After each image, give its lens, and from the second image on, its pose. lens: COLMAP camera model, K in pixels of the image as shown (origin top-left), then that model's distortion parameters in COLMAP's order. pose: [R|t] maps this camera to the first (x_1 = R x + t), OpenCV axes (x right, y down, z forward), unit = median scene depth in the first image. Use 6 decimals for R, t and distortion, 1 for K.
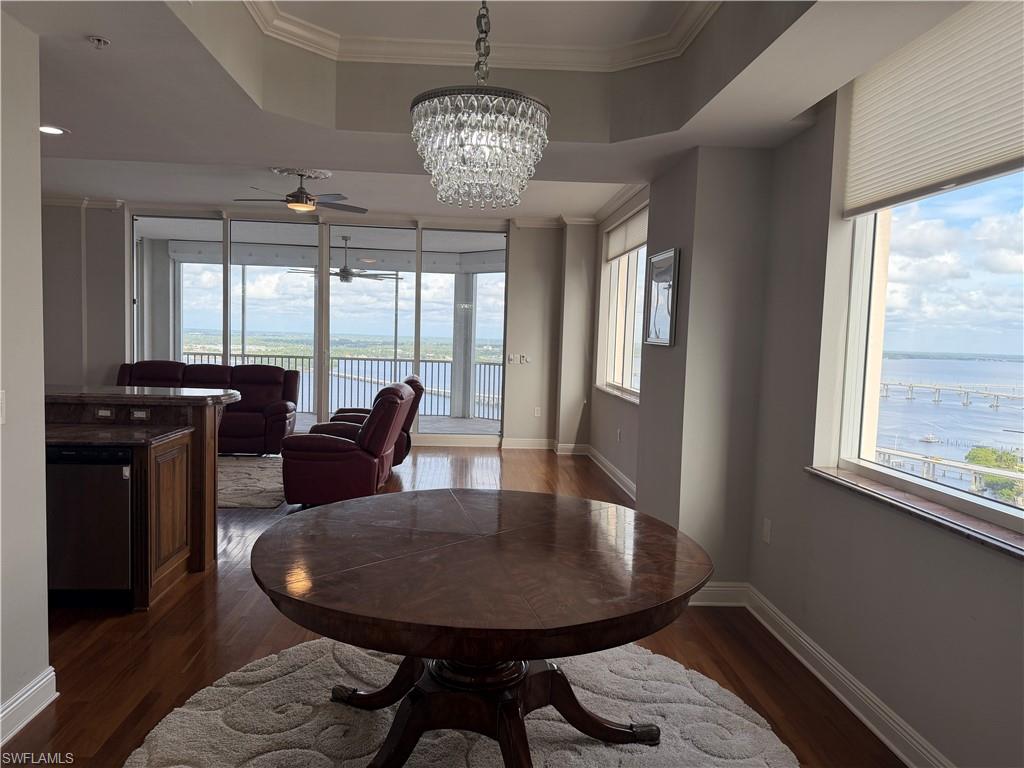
lens RADIAL K [[715.3, 0, 515.2], [0, 715.3, 385.4], [0, 0, 1]] dist [0.028262, -0.034398]
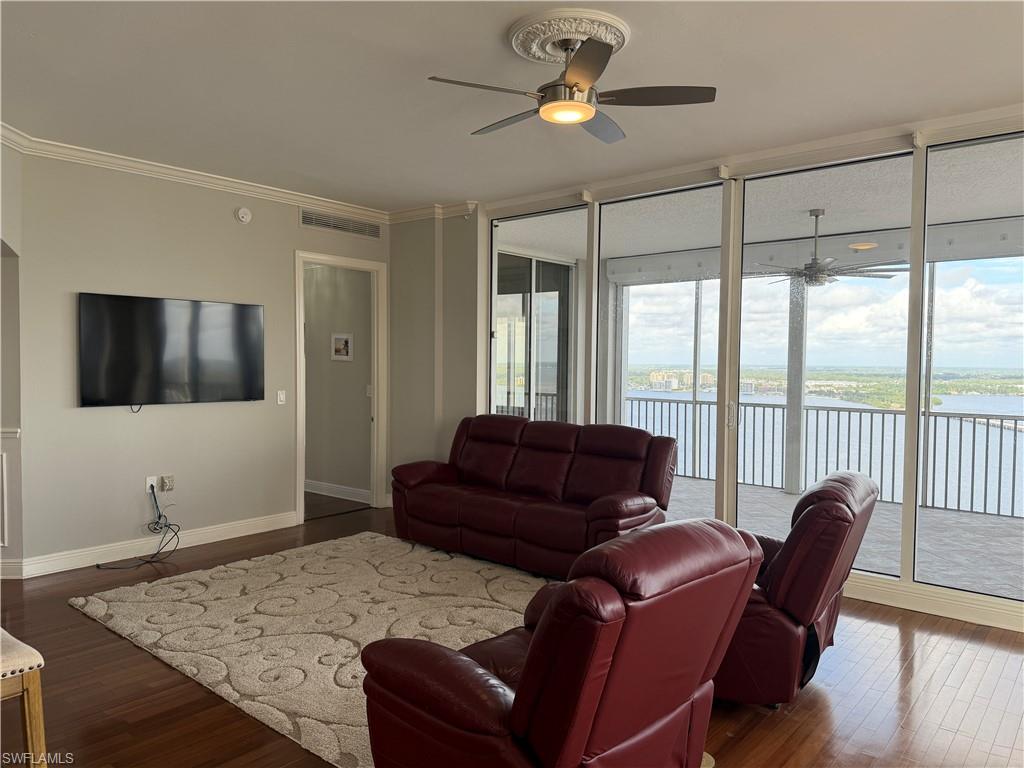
lens RADIAL K [[715.3, 0, 515.4], [0, 715.3, 392.4], [0, 0, 1]] dist [0.028262, -0.034398]
pose [[0.719296, 0.001612, -0.694702, 0.006443], [-0.029298, 0.999178, -0.028018, -0.036388], [0.694086, 0.040507, 0.718752, 0.484529]]
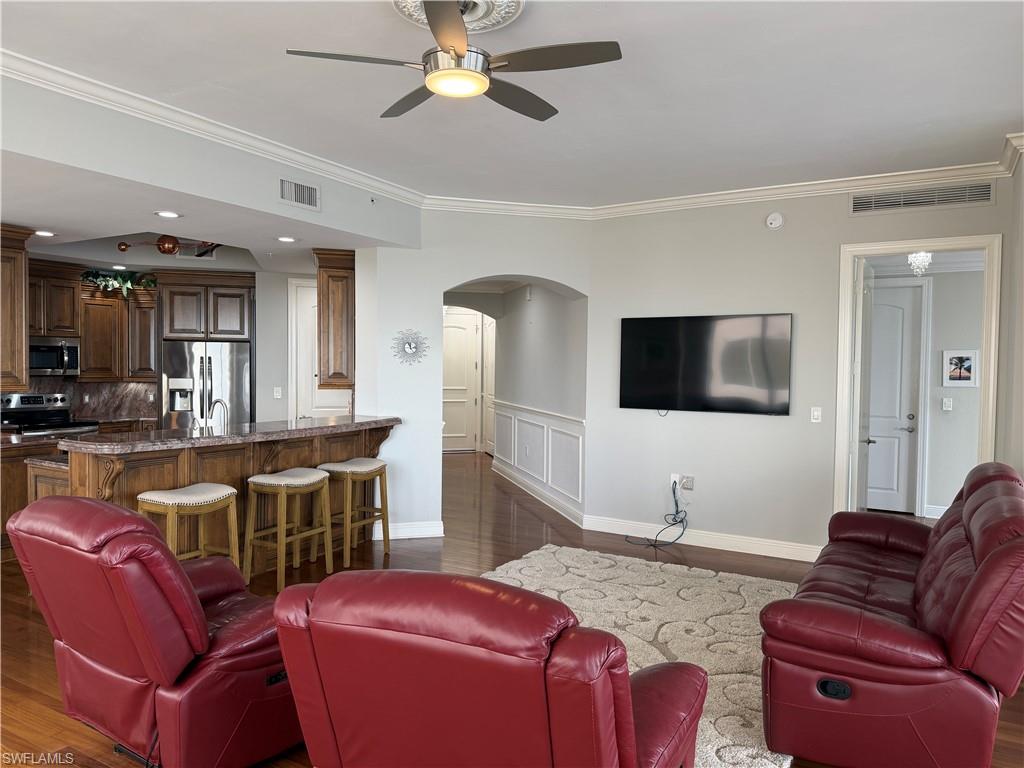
lens RADIAL K [[715.3, 0, 512.7], [0, 715.3, 393.4], [0, 0, 1]] dist [0.028262, -0.034398]
pose [[-0.570083, -0.009339, -0.821534, 0.016872], [-0.087732, 0.994910, 0.049570, -0.067972], [0.816889, 0.100333, -0.568001, 0.931834]]
